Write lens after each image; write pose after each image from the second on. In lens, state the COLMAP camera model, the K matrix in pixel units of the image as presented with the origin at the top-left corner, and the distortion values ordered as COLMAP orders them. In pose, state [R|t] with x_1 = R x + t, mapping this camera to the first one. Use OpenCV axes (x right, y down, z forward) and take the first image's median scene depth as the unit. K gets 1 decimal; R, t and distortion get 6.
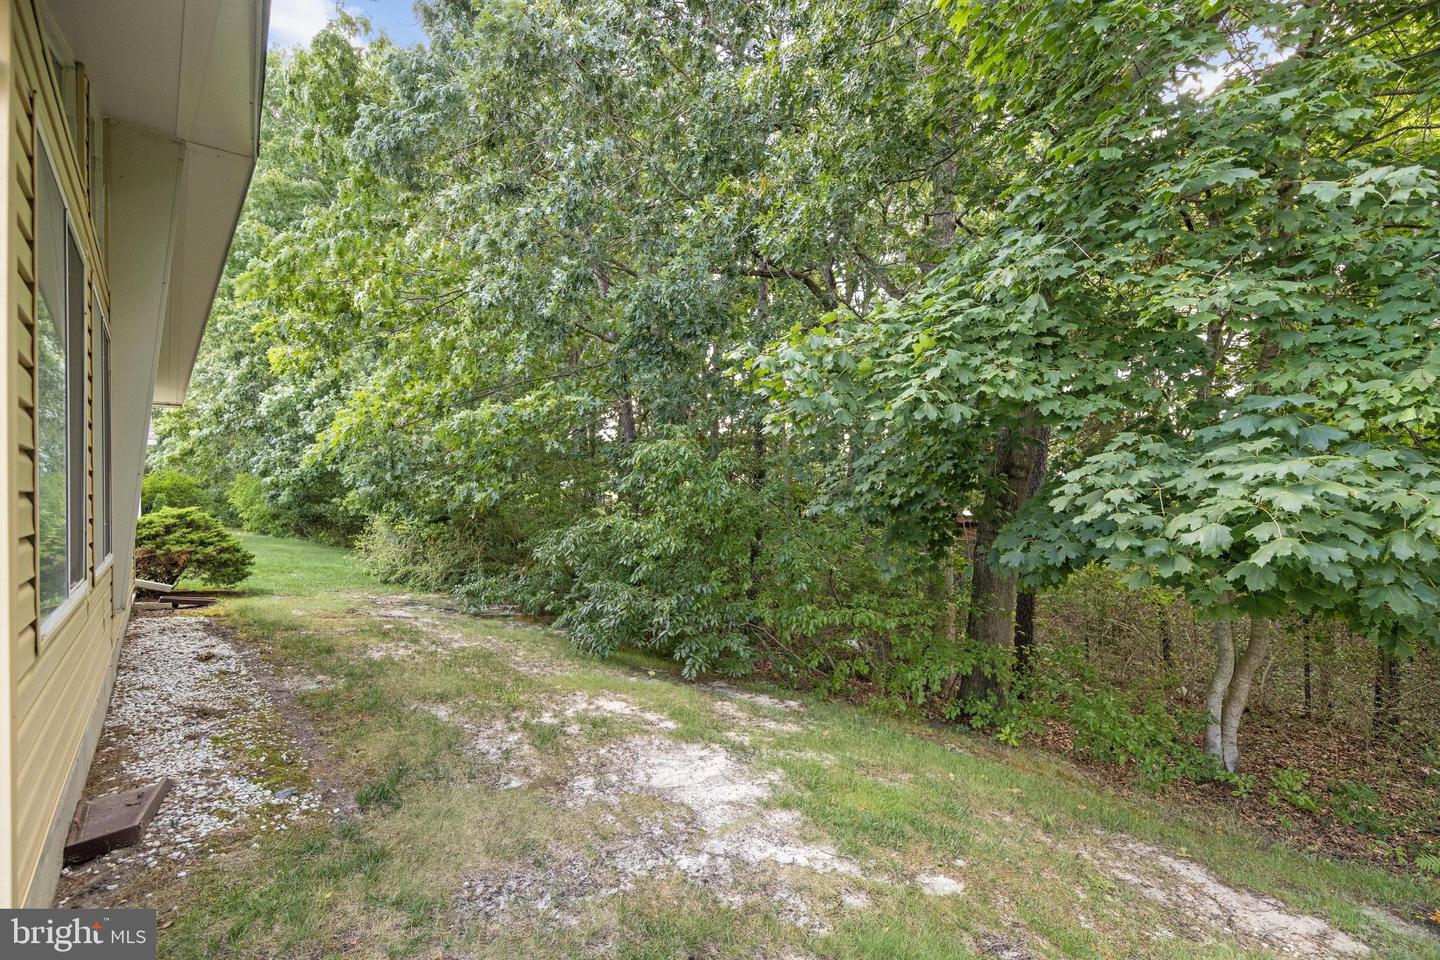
lens RADIAL K [[643.8, 0, 717.1], [0, 643.8, 483.9], [0, 0, 1]] dist [0.004787, -0.000253]
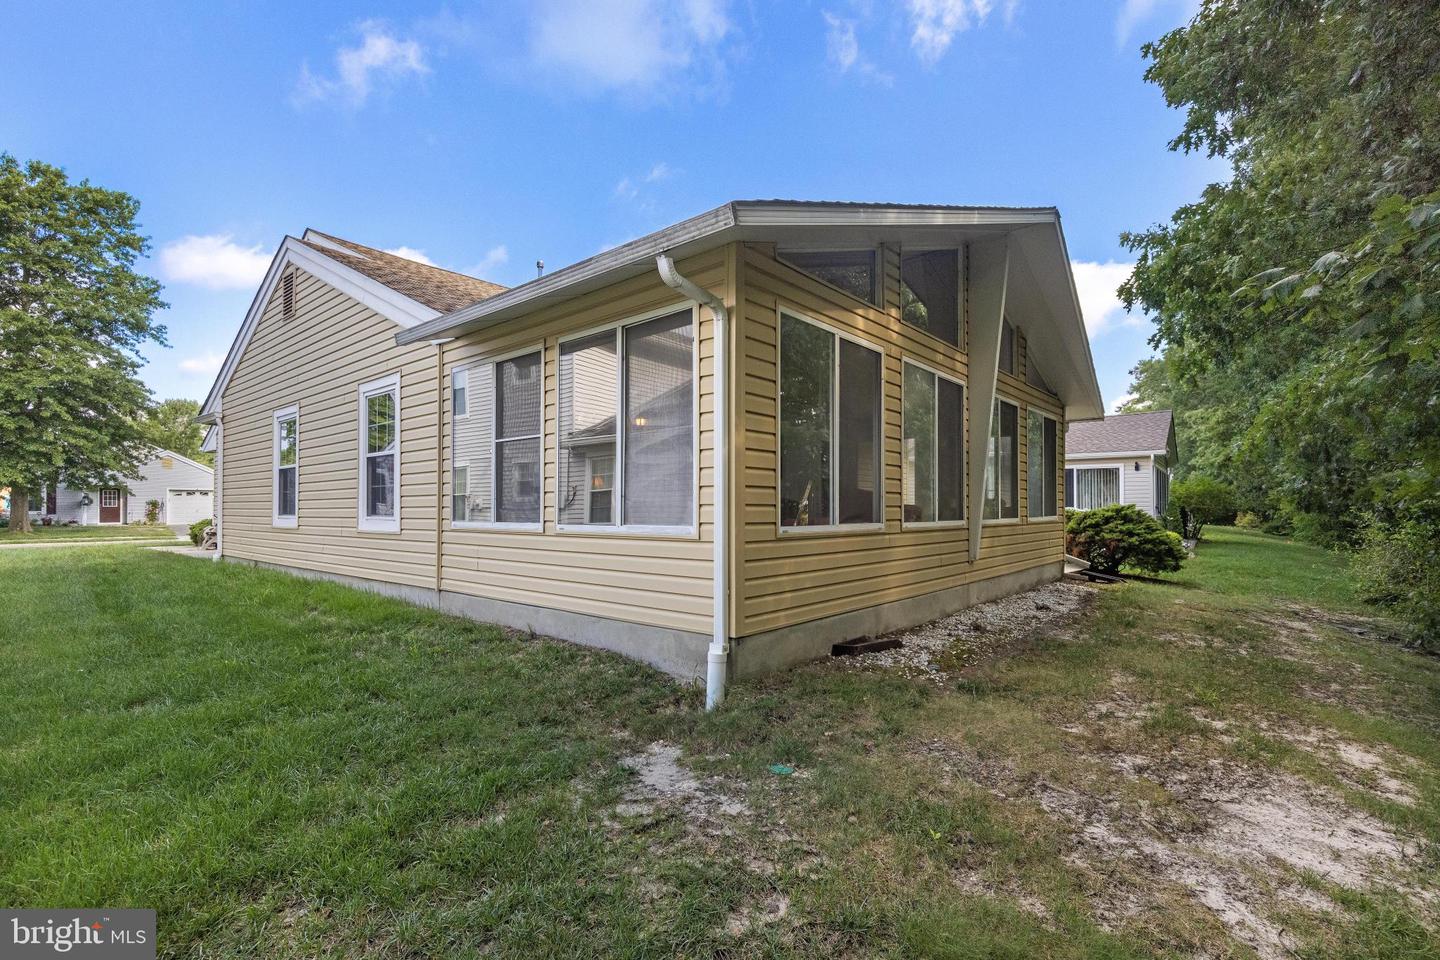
lens RADIAL K [[643.8, 0, 716.1], [0, 643.8, 489.0], [0, 0, 1]] dist [0.004787, -0.000253]
pose [[0.149923, -0.012503, -0.988619, 0.616876], [0.003781, 0.999920, -0.012073, 0.054969], [0.988690, -0.001928, 0.149959, 0.203148]]
